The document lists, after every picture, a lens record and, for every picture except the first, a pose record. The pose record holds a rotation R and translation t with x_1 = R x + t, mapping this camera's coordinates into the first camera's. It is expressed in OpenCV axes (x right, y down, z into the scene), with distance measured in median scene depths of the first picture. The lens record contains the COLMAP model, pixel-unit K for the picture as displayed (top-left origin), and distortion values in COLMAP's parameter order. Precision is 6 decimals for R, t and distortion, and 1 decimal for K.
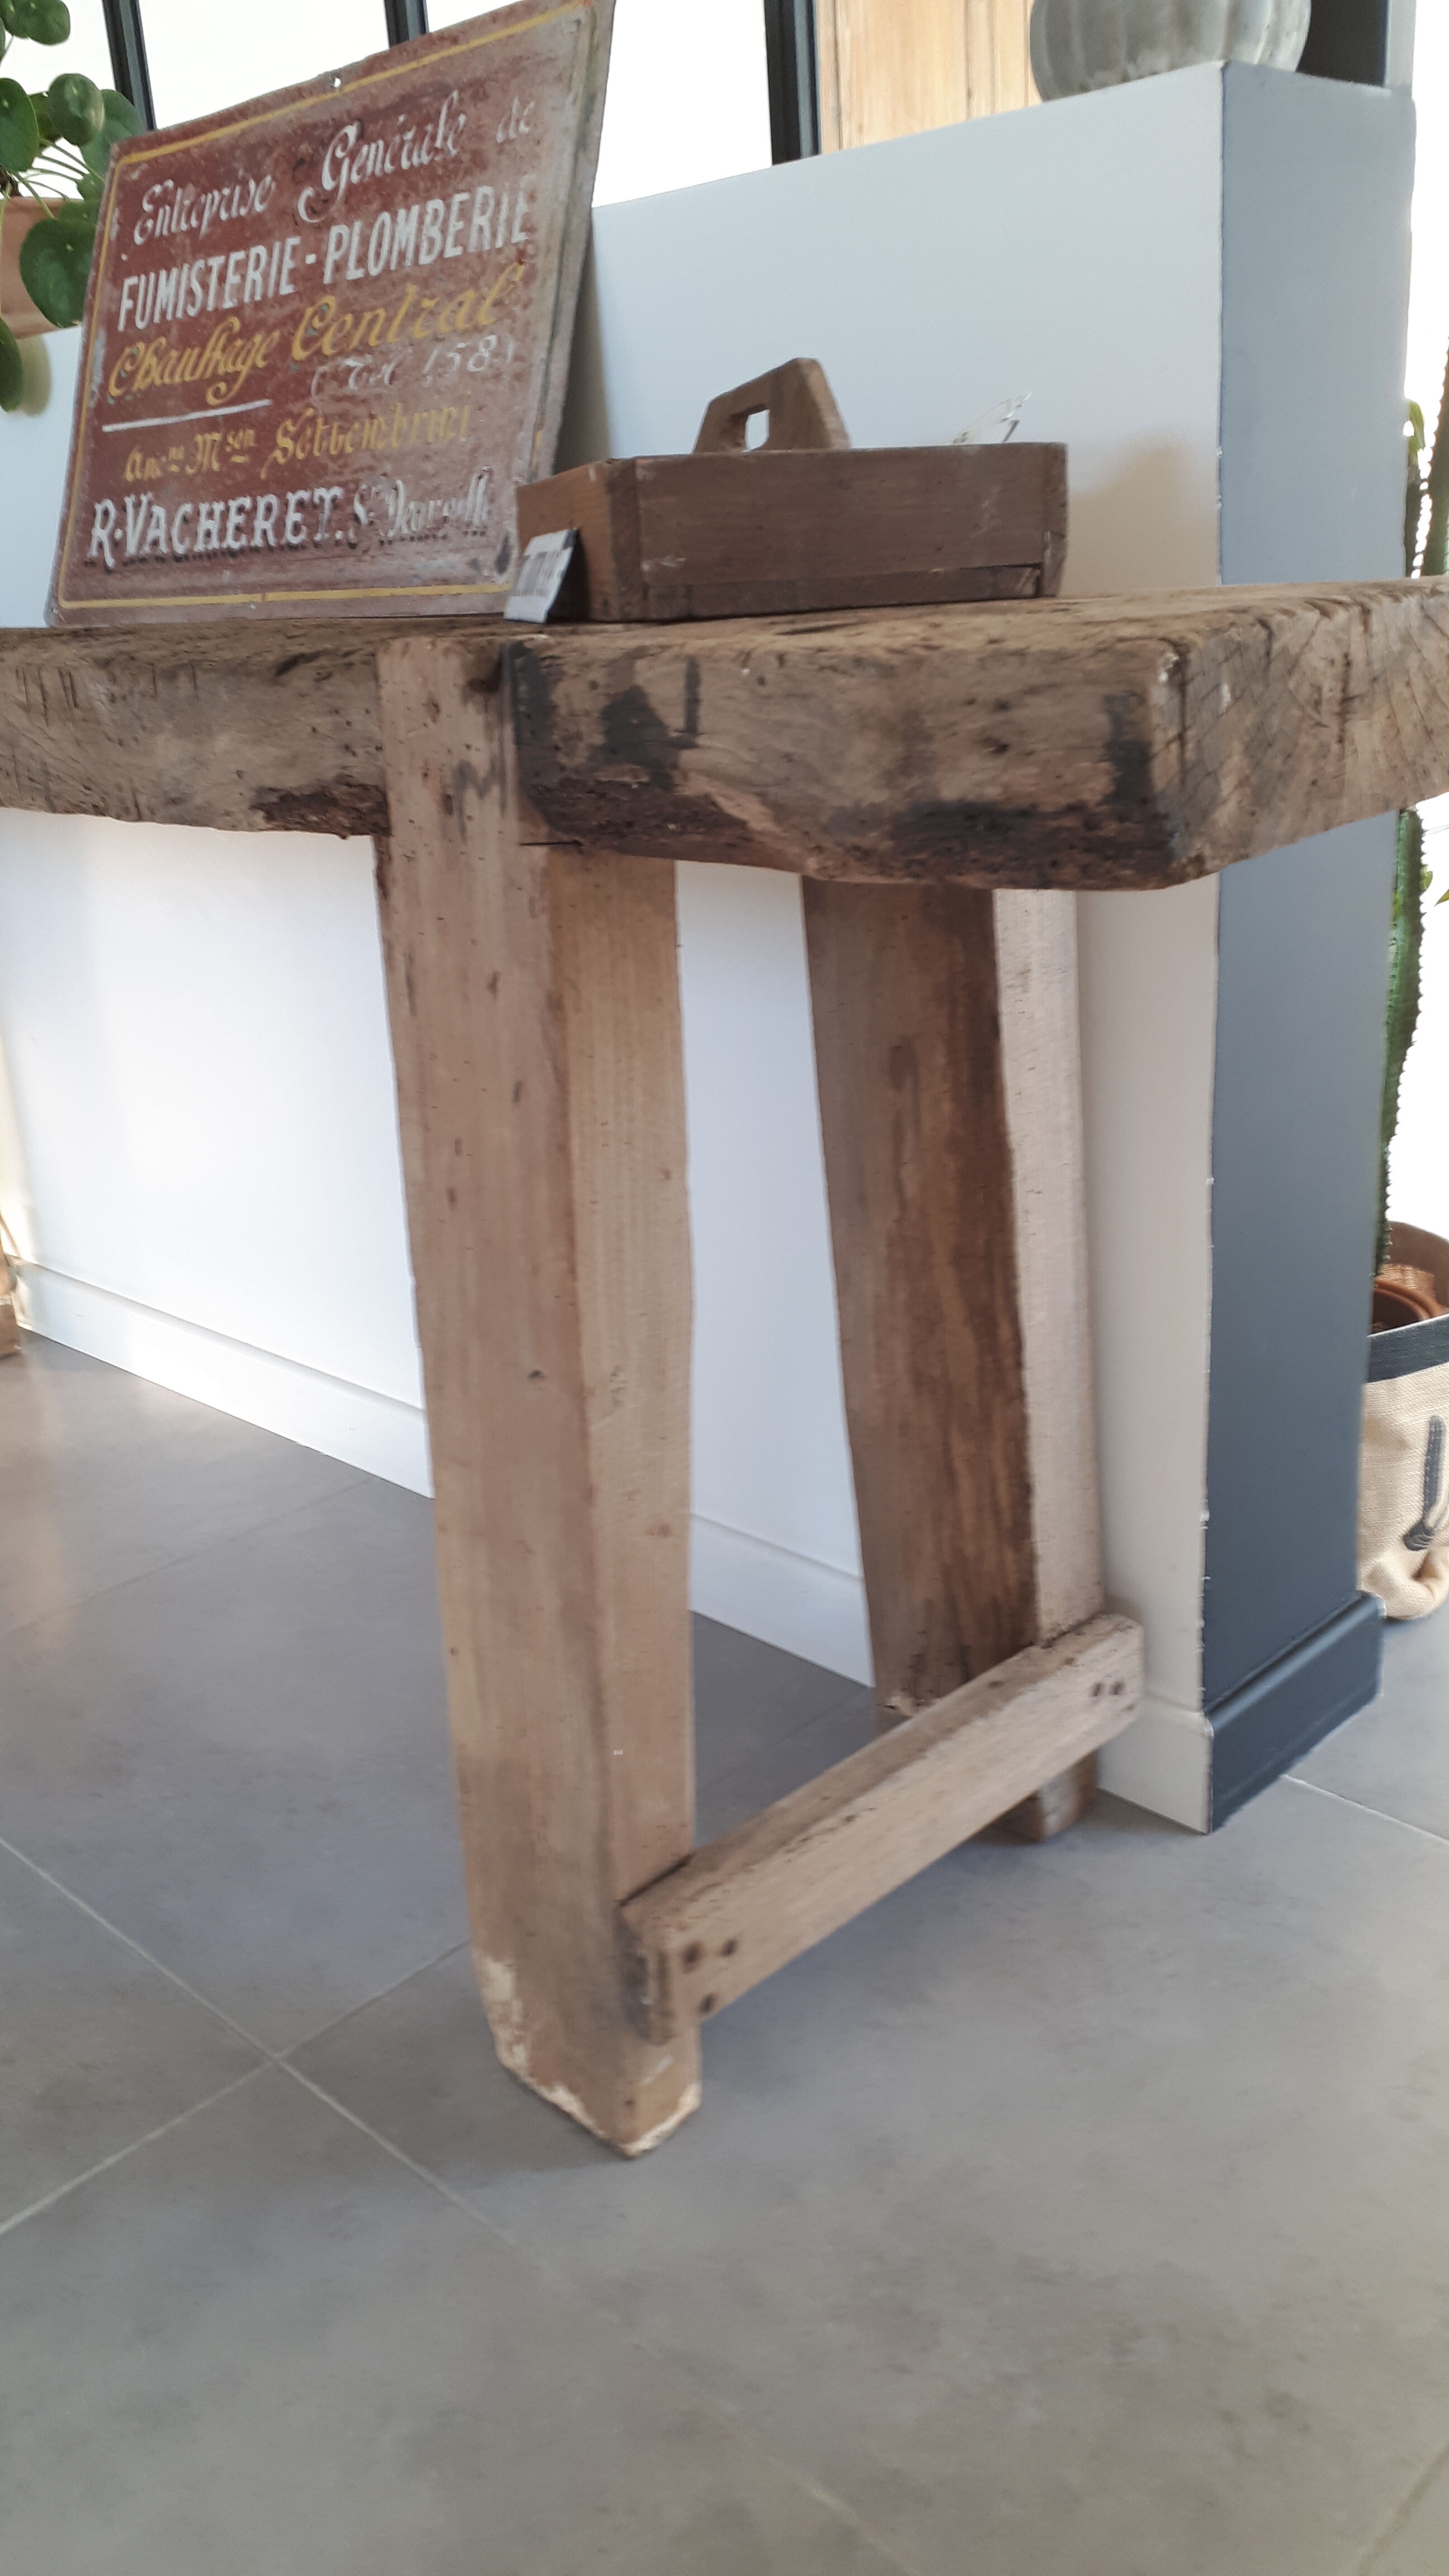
lens RADIAL K [[2124.3, 0, 724.5], [0, 2124.3, 1288.0], [0, 0, 1]] dist [0.118160, -0.264845]
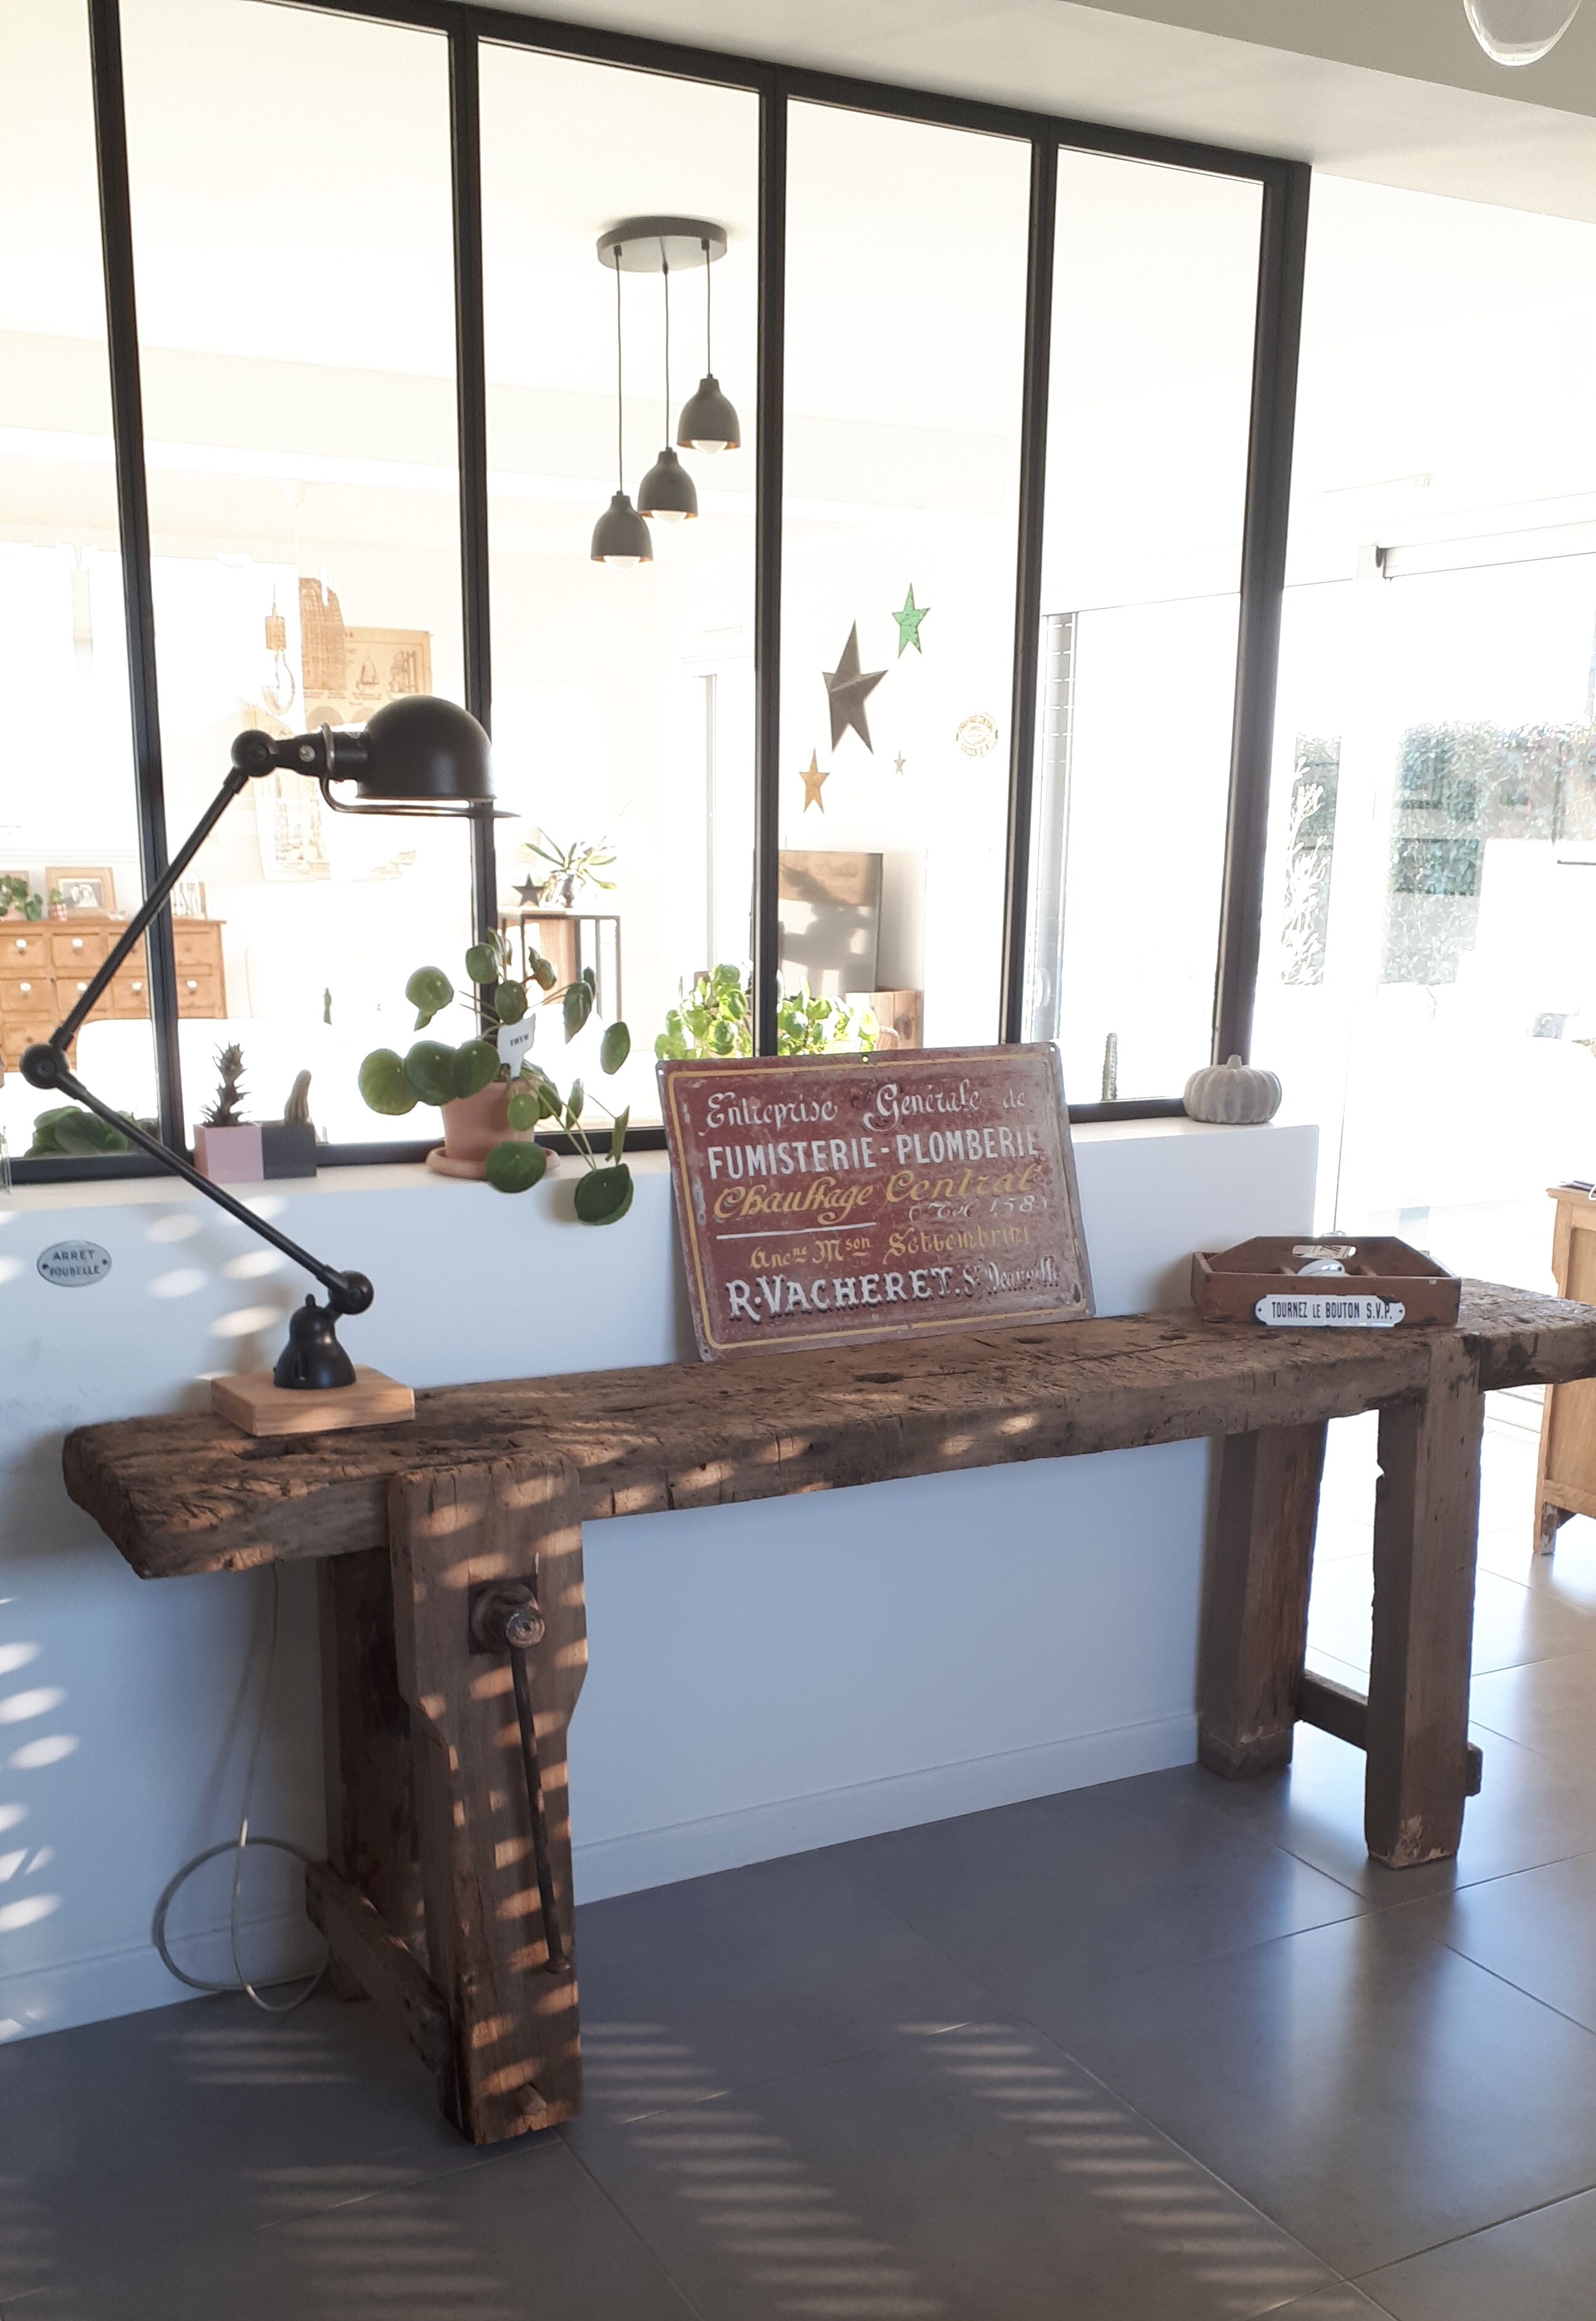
lens RADIAL K [[2349.1, 0, 798.0], [0, 2349.1, 1160.5], [0, 0, 1]] dist [-0.001576, -0.000722]
pose [[0.296458, -0.061876, 0.953039, -2.128391], [0.296111, 0.954678, -0.030128, -0.425510], [-0.907982, 0.291137, 0.301344, 0.451733]]
